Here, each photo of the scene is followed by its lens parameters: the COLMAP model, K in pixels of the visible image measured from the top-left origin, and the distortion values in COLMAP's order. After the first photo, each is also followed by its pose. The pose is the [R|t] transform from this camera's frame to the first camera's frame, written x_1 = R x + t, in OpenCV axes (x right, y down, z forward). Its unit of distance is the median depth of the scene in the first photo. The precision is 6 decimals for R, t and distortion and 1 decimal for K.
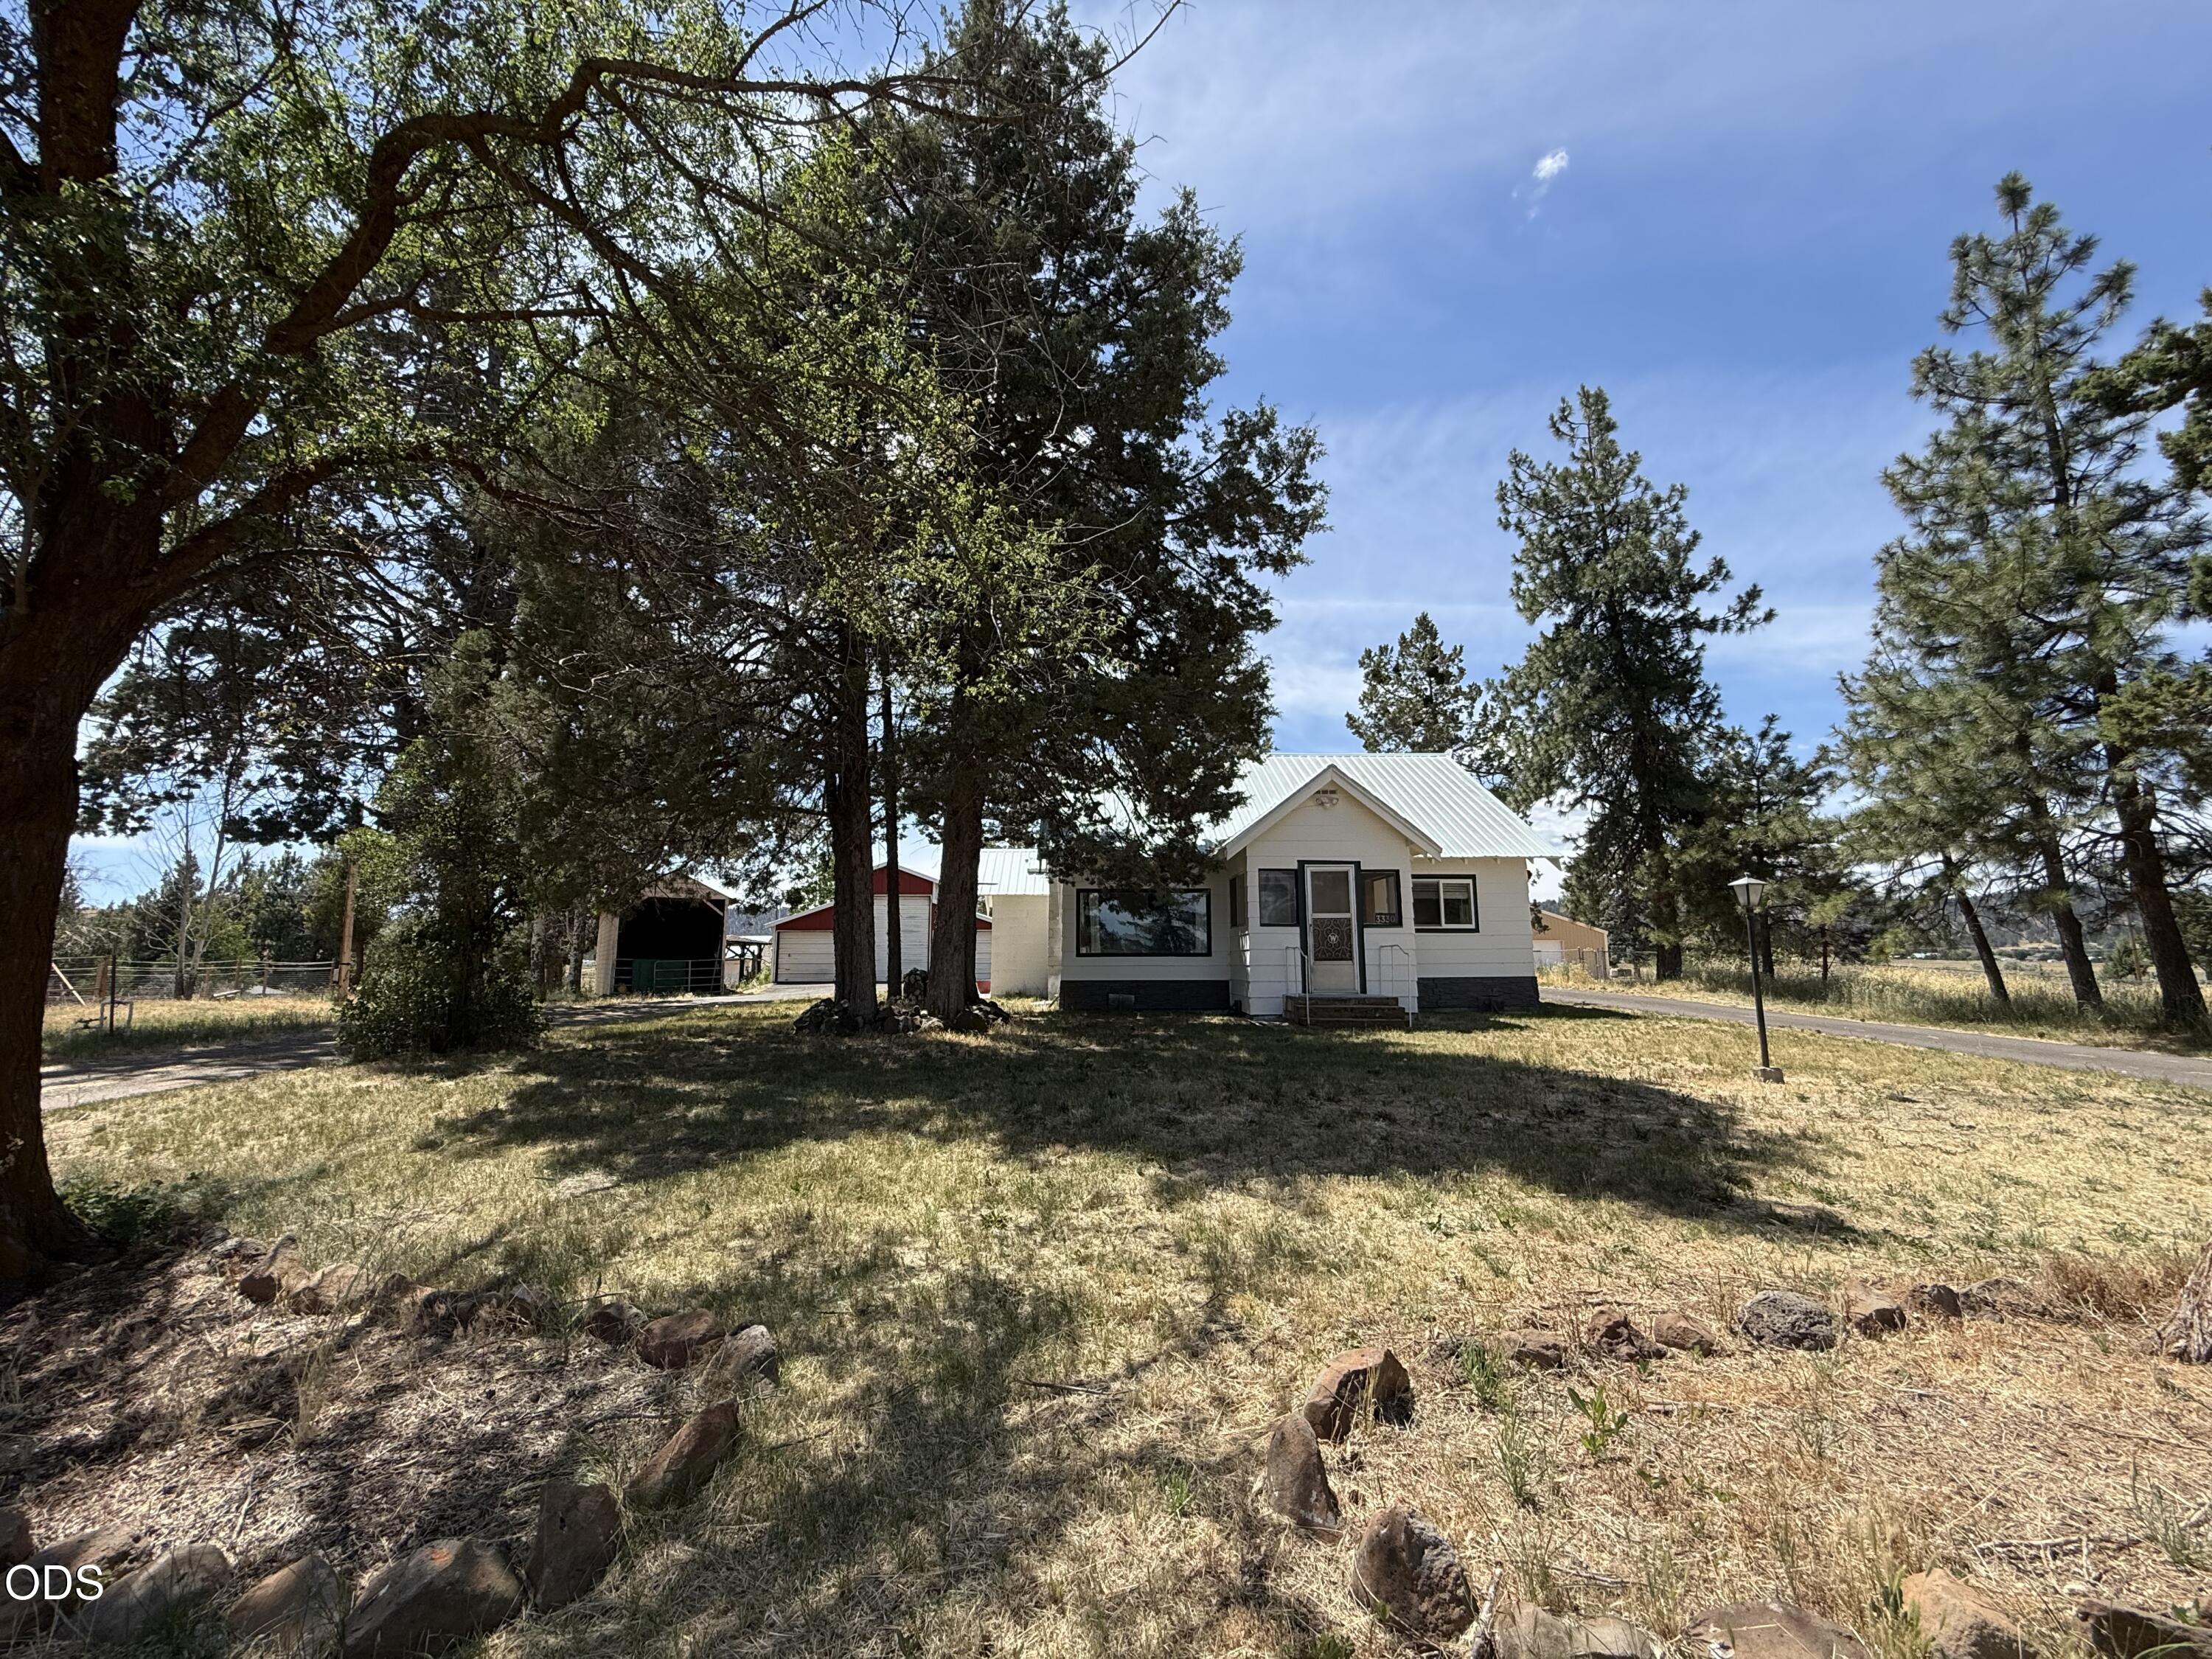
lens RADIAL K [[898.9, 0, 1105.2], [0, 898.9, 842.0], [0, 0, 1]] dist [0.000610, 0.000031]
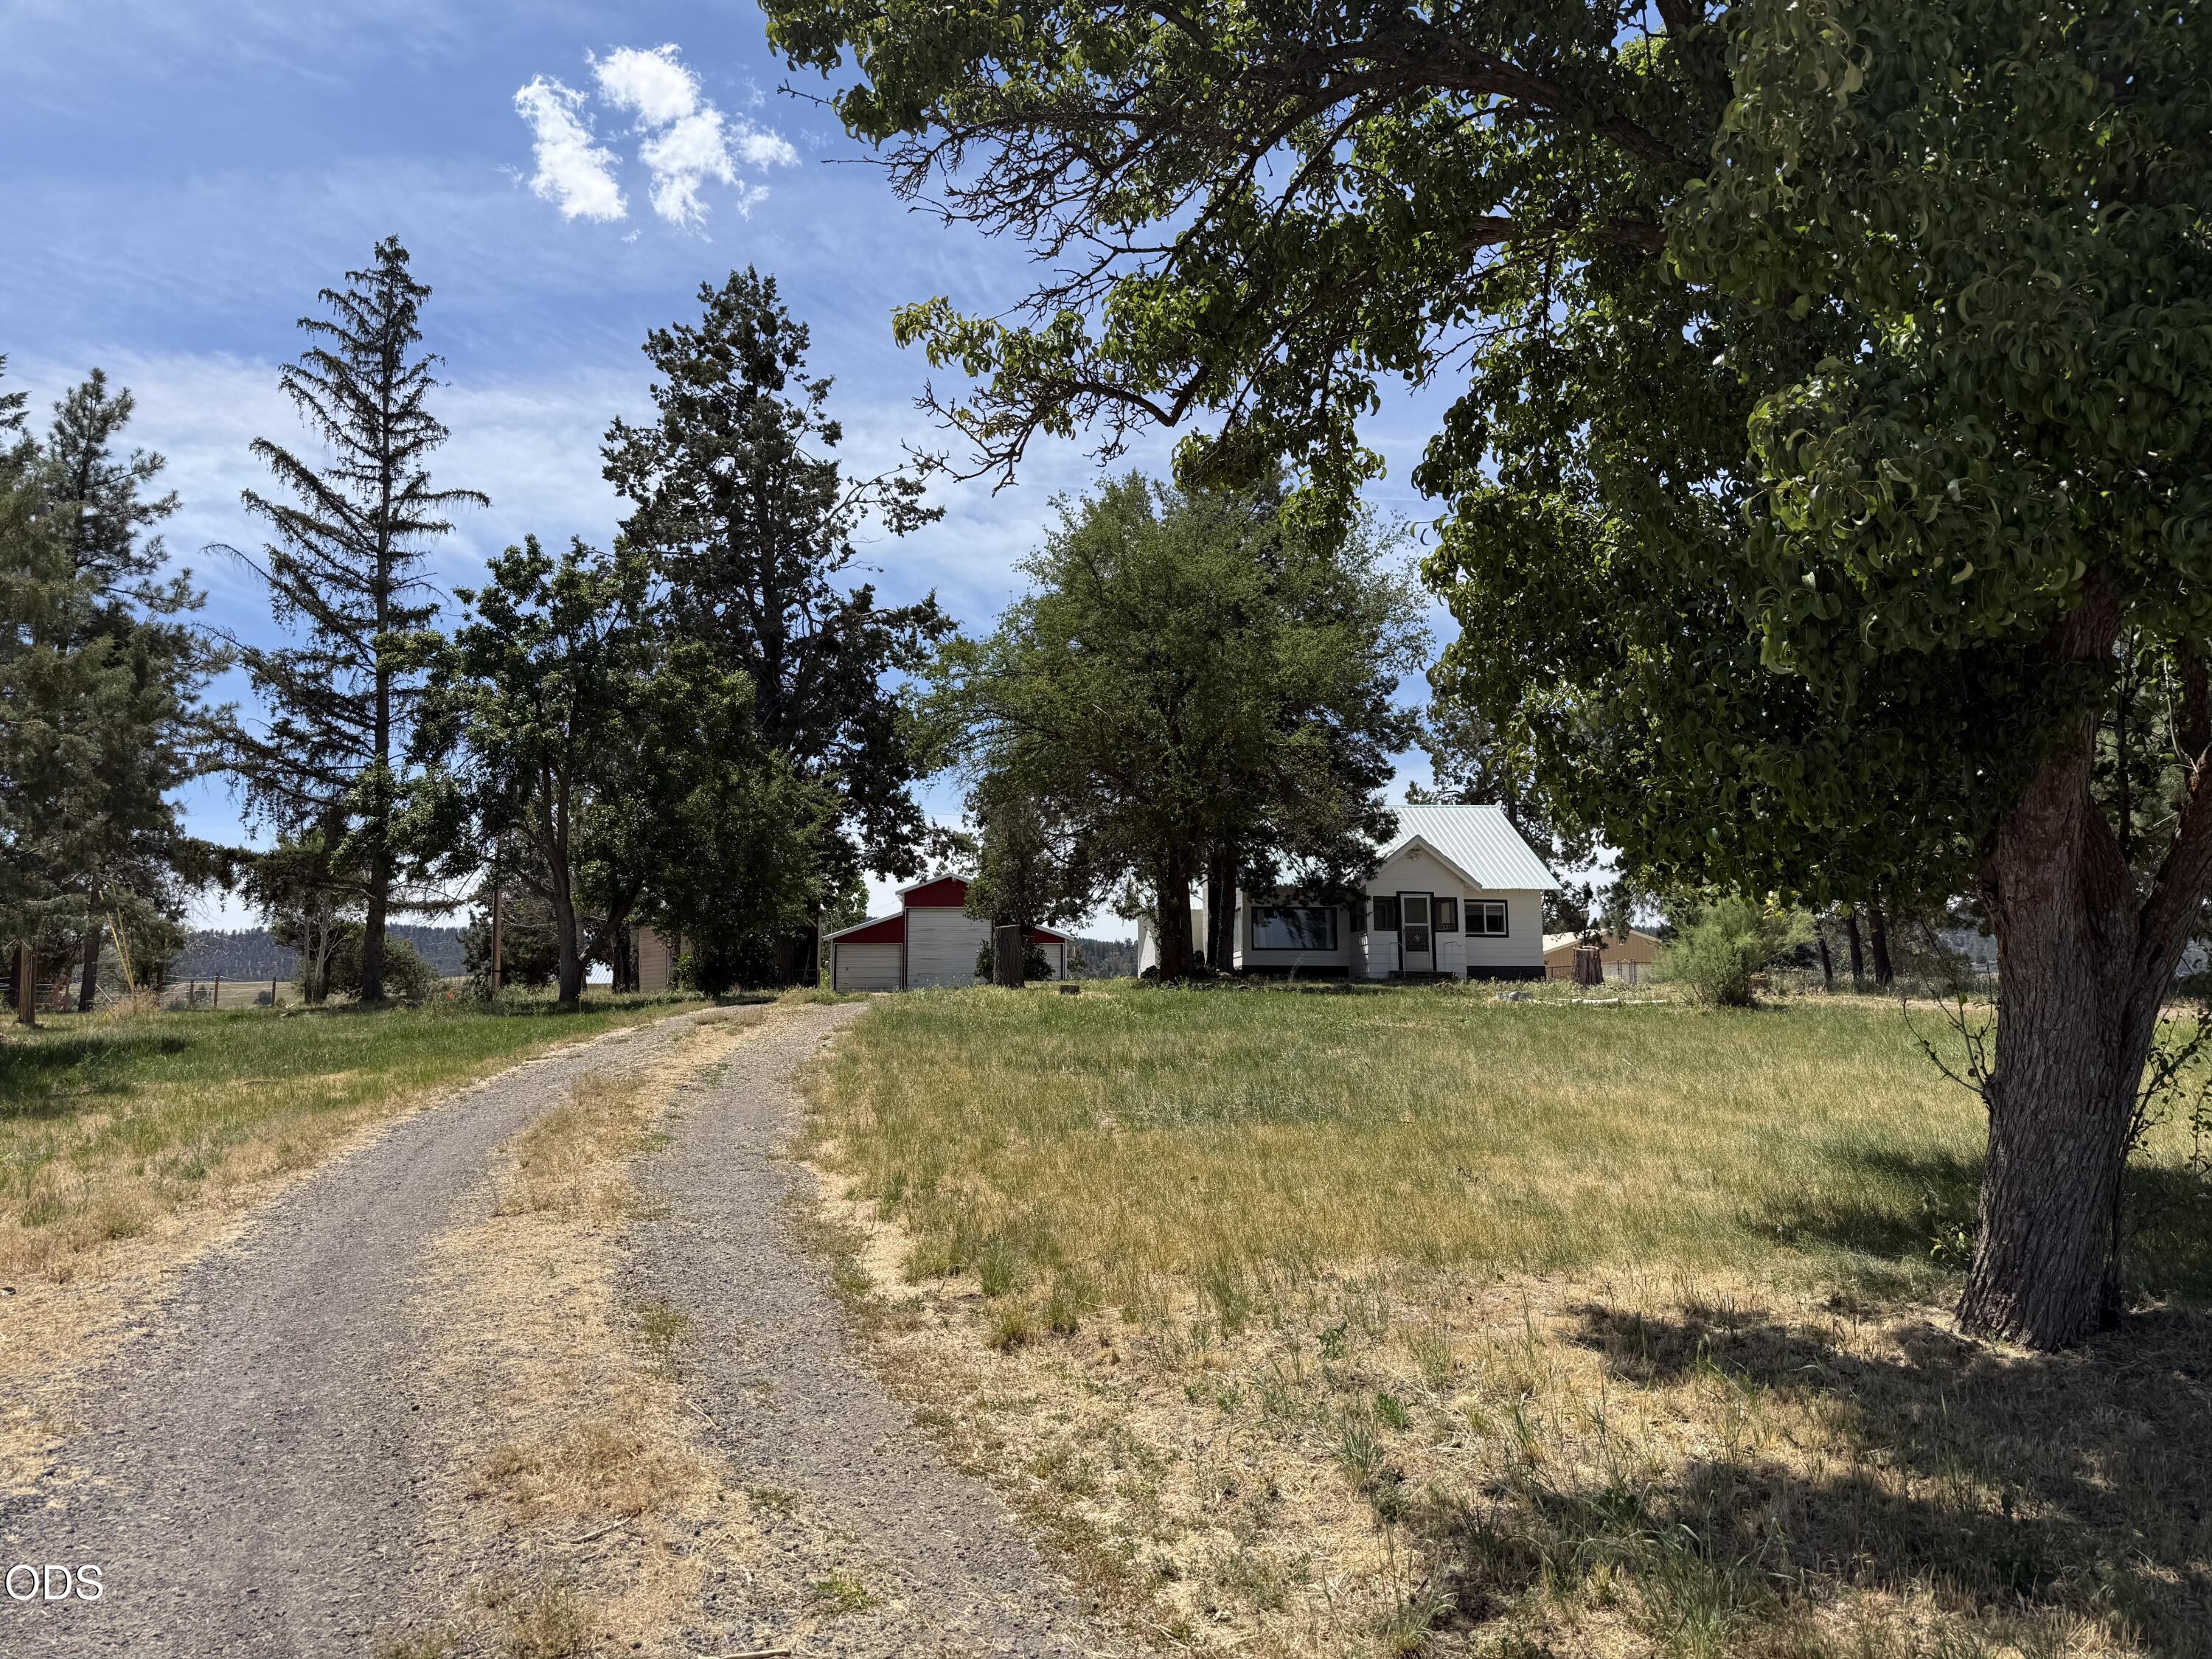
lens RADIAL K [[1543.7, 0, 1106.3], [0, 1543.7, 823.5], [0, 0, 1]] dist [-0.001231, 0.000046]
pose [[0.996183, 0.022596, 0.084308, -0.544611], [-0.024303, 0.999519, 0.019281, -0.141034], [-0.083832, -0.021256, 0.996253, -1.729188]]
